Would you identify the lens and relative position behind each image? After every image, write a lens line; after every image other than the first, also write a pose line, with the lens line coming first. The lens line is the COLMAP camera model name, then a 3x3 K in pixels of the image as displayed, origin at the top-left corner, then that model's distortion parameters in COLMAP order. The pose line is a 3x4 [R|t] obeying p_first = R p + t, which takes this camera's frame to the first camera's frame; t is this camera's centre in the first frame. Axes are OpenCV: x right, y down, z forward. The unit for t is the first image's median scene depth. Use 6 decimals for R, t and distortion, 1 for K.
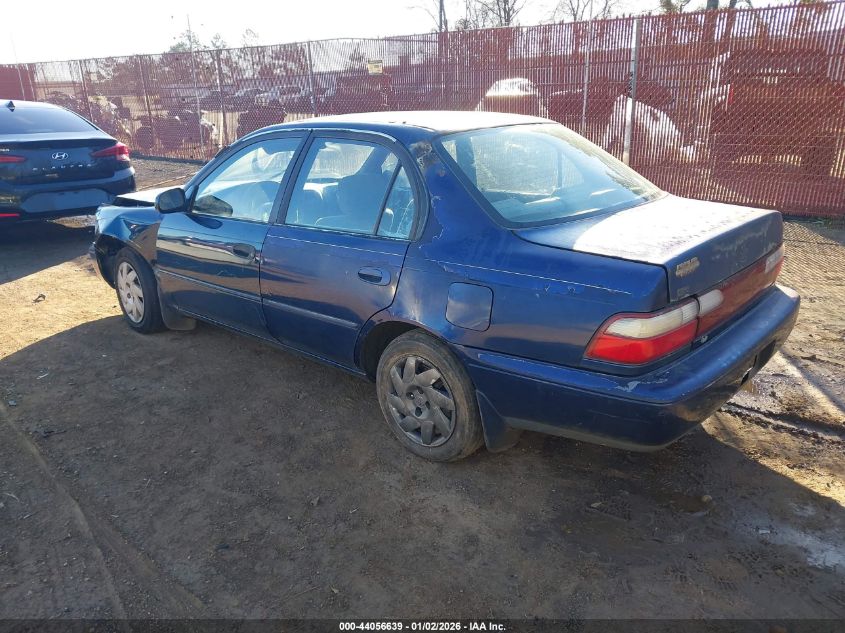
lens RADIAL K [[713.0, 0, 422.5], [0, 713.0, 316.5], [0, 0, 1]] dist [-0.052891, -0.002728]
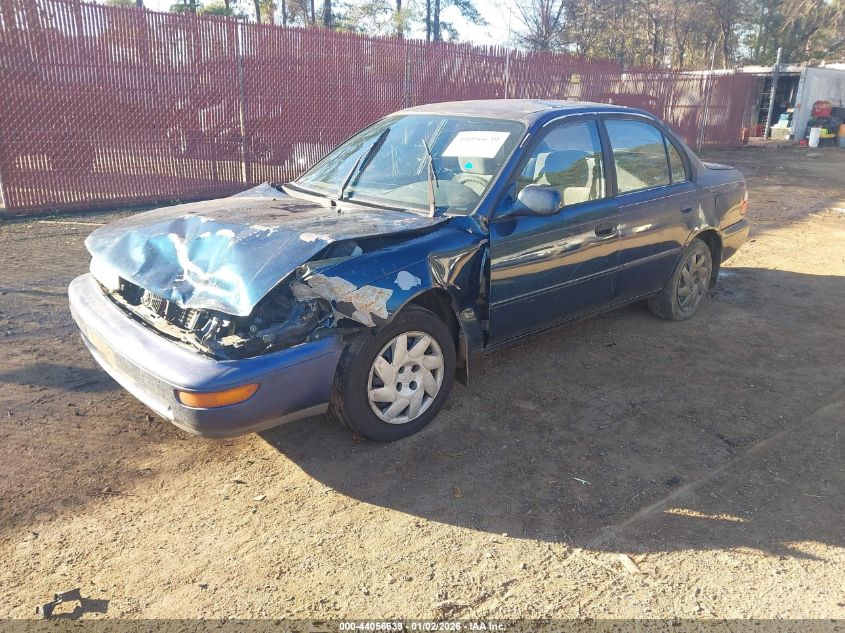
lens RADIAL K [[713.0, 0, 422.5], [0, 713.0, 316.5], [0, 0, 1]] dist [-0.052891, -0.002728]
pose [[0.081733, -0.331366, 0.939955, -1.274430], [0.263027, 0.916847, 0.300348, -0.361050], [-0.961320, 0.222685, 0.162095, 1.070893]]
